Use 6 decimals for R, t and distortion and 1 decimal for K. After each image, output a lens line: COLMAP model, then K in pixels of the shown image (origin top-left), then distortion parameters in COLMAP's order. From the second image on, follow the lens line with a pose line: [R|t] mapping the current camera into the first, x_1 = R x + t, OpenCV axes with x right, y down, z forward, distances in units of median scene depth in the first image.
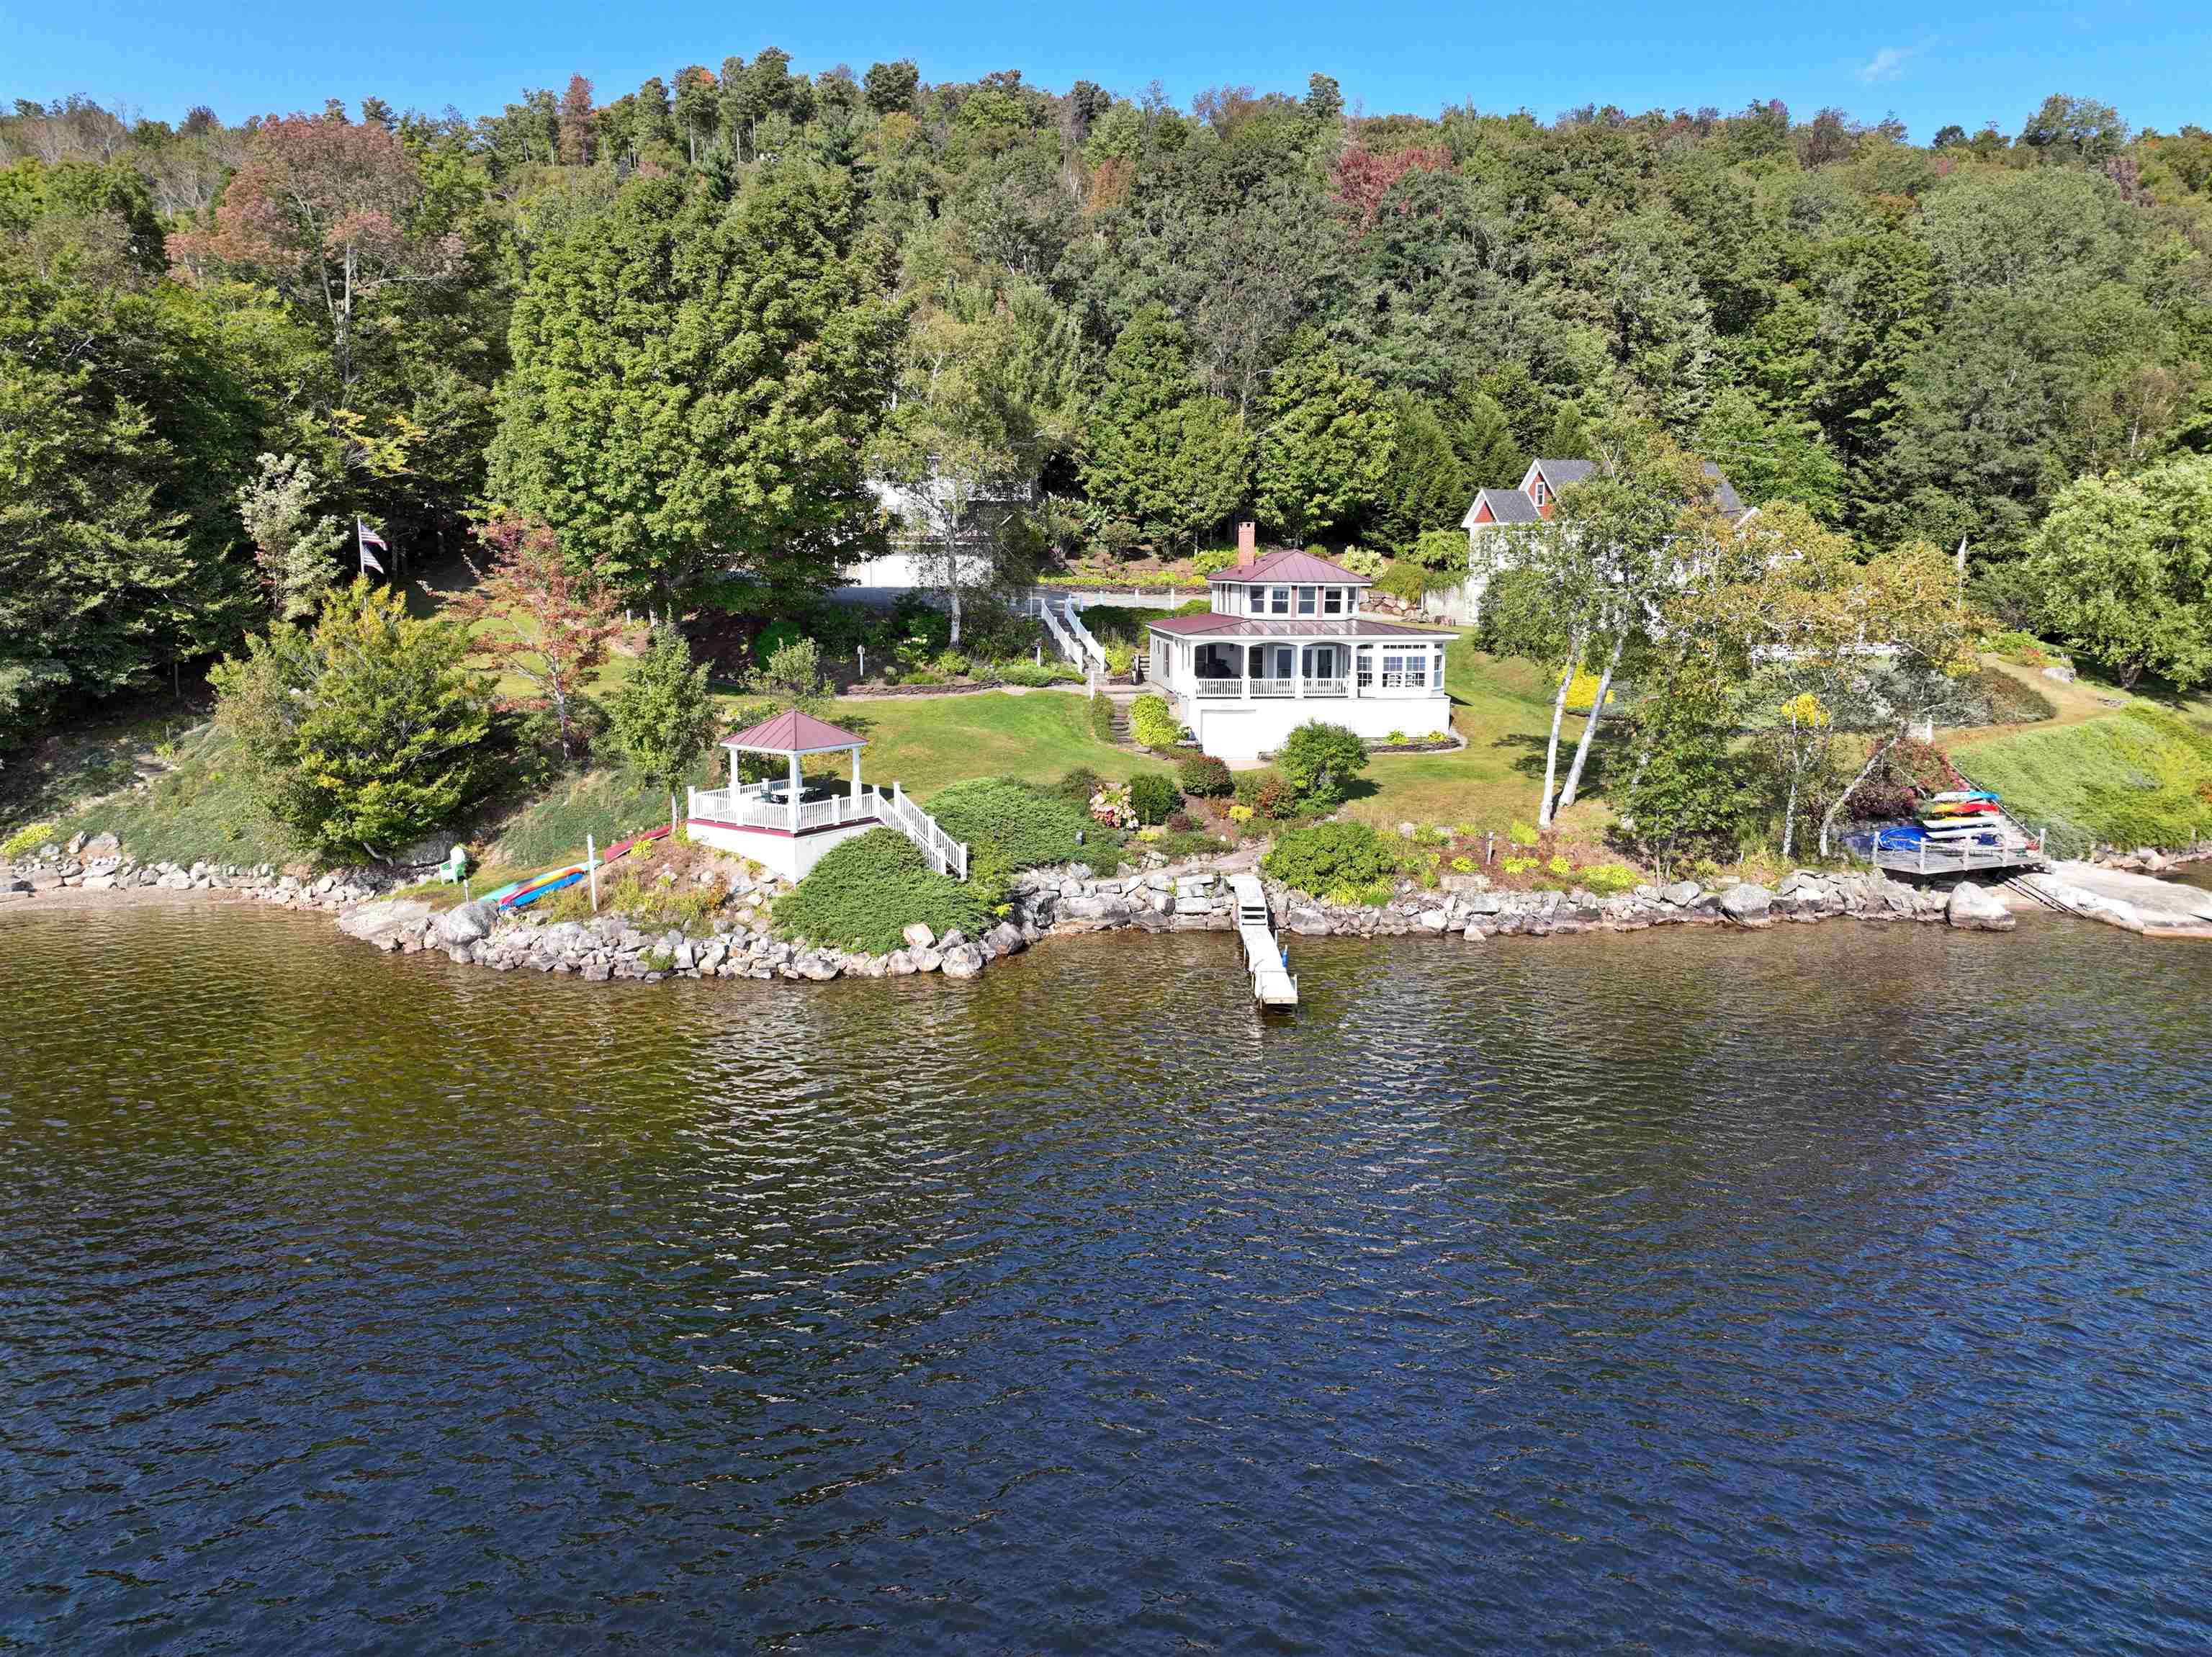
lens RADIAL K [[1553.6, 0, 1106.0], [0, 1553.6, 828.5], [0, 0, 1]] dist [0.002233, 0.012359]
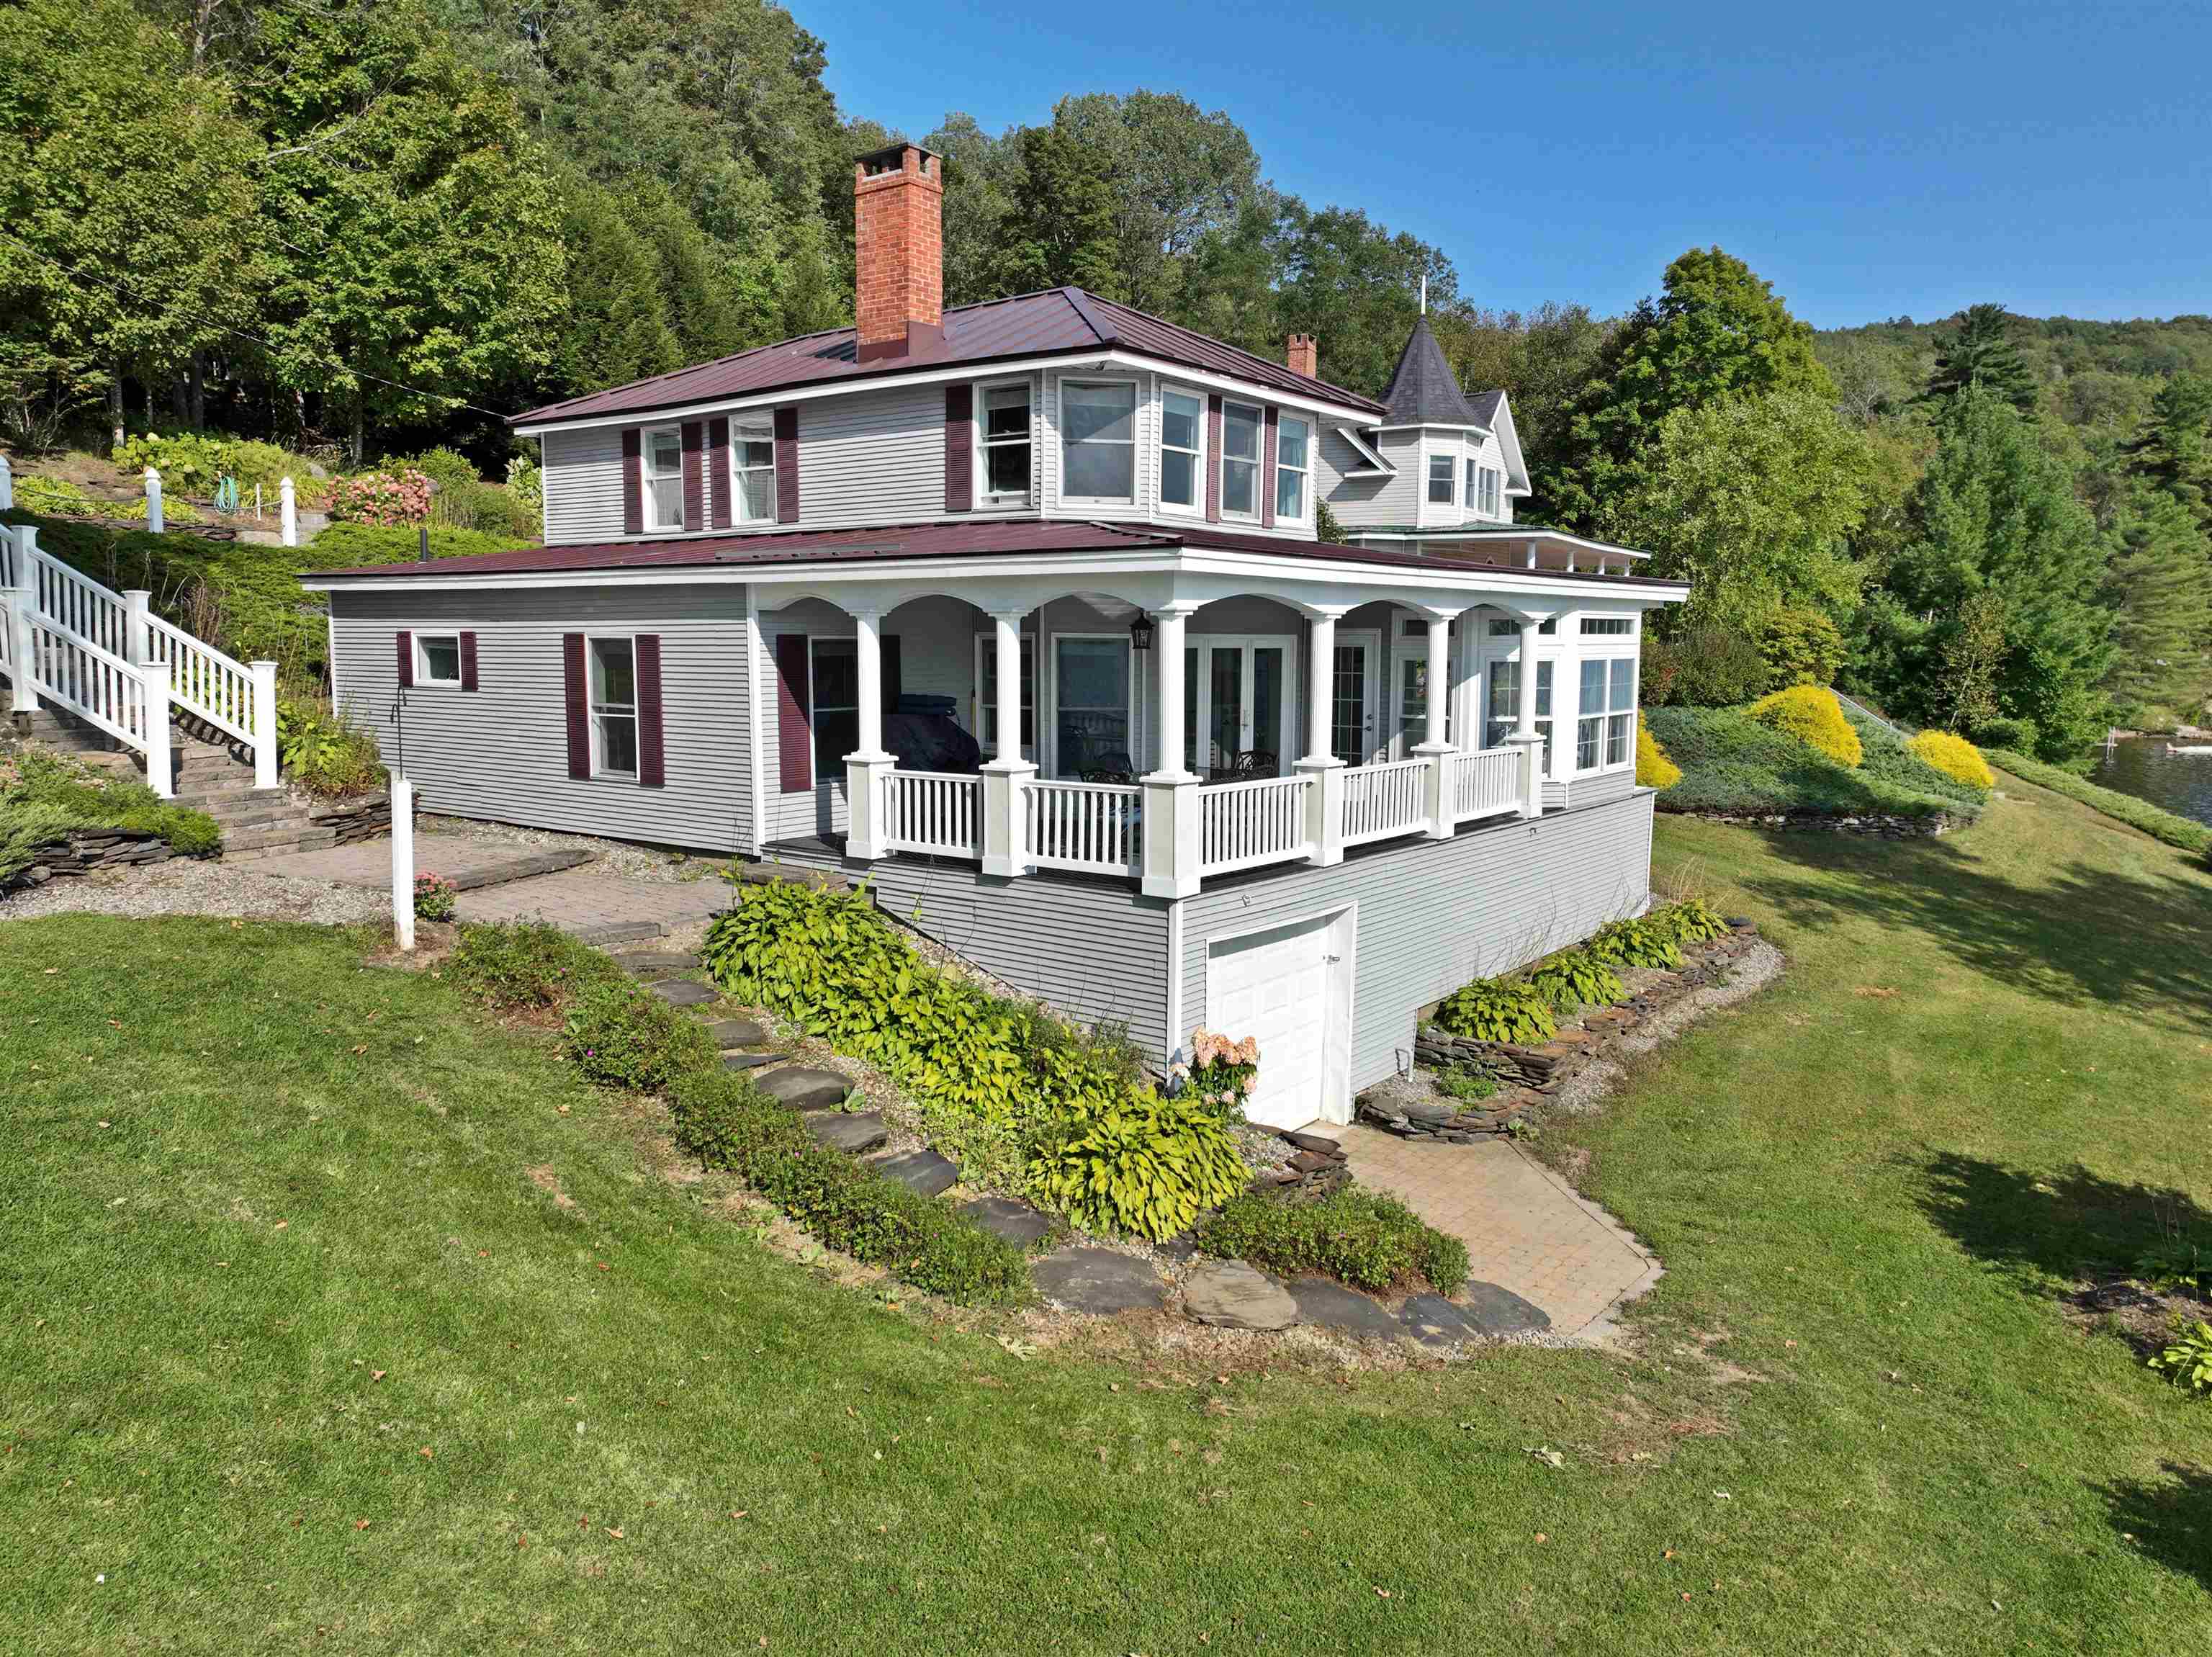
lens RADIAL K [[1555.6, 0, 1106.0], [0, 1555.6, 828.5], [0, 0, 1]] dist [0.000168, 0.005063]
pose [[0.683714, -0.089278, 0.724268, -0.084896], [0.118231, 0.992928, 0.010784, -0.094285], [-0.720108, 0.078258, 0.689434, 0.875502]]
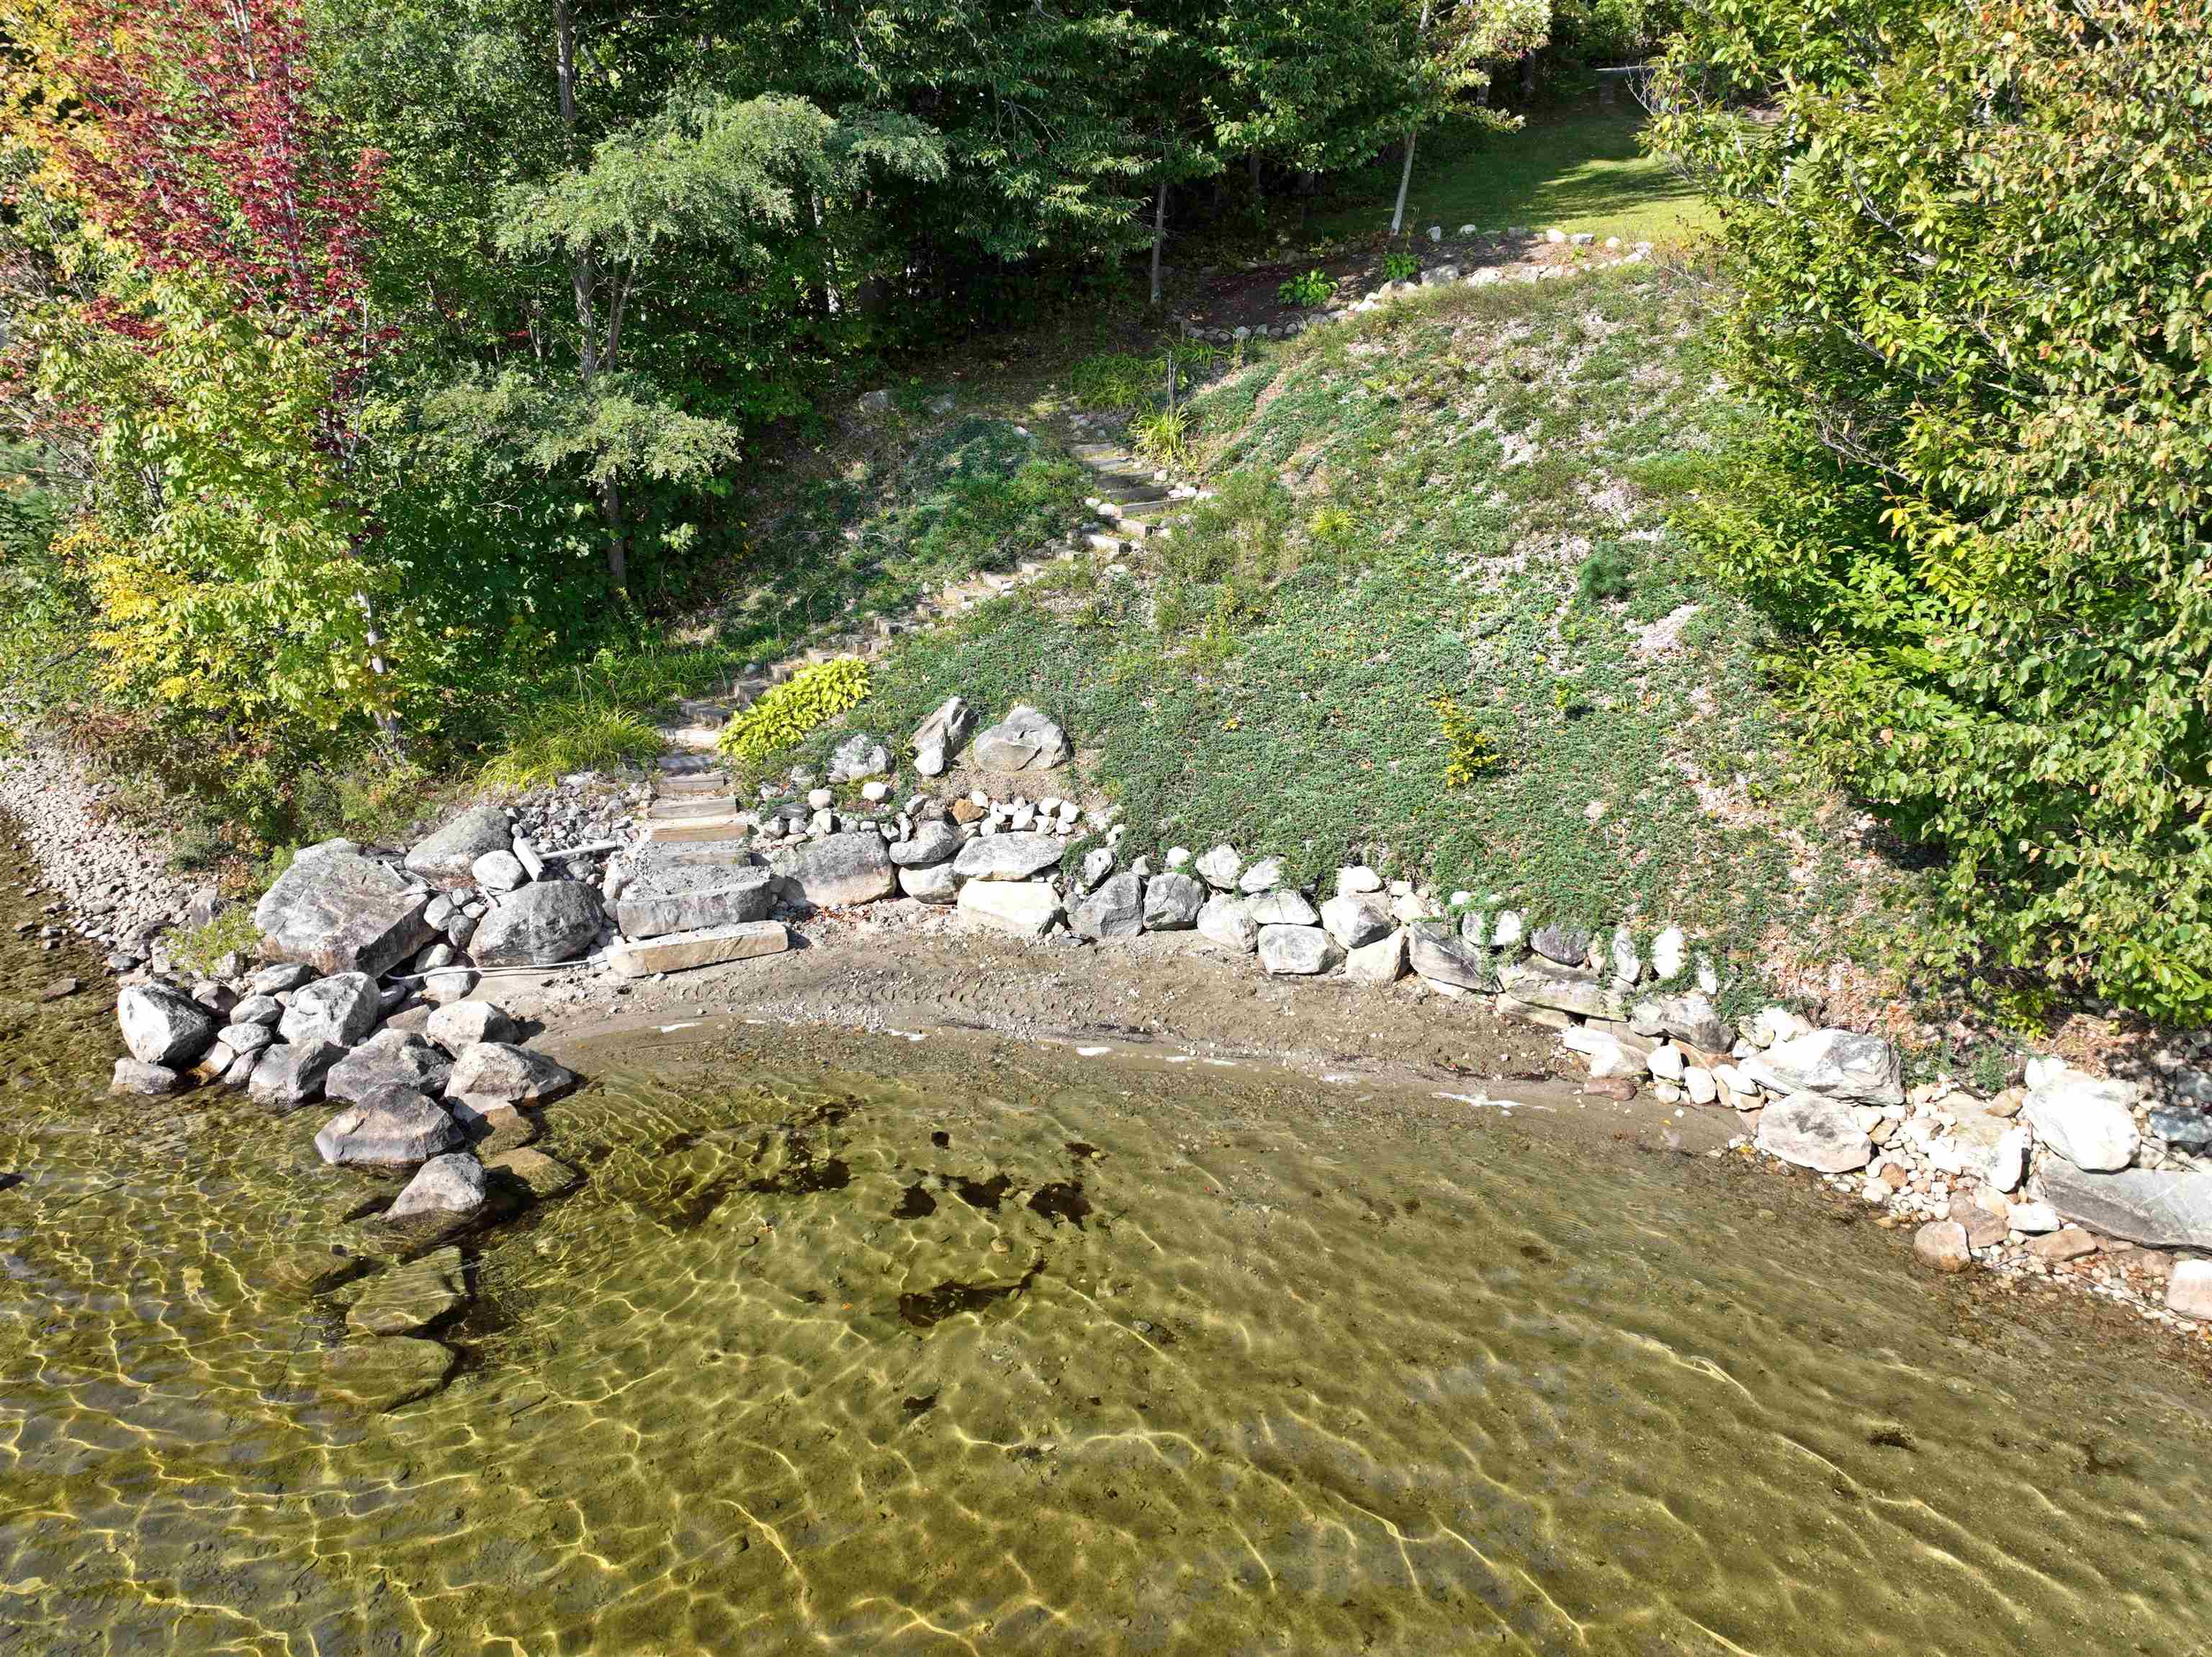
lens RADIAL K [[1553.6, 0, 1106.0], [0, 1553.6, 828.5], [0, 0, 1]] dist [0.002233, 0.012359]
pose [[0.910292, 0.122898, -0.395303, -0.454865], [-0.068791, 0.986546, 0.148303, -0.016018], [0.408211, -0.107806, 0.906500, 0.661293]]
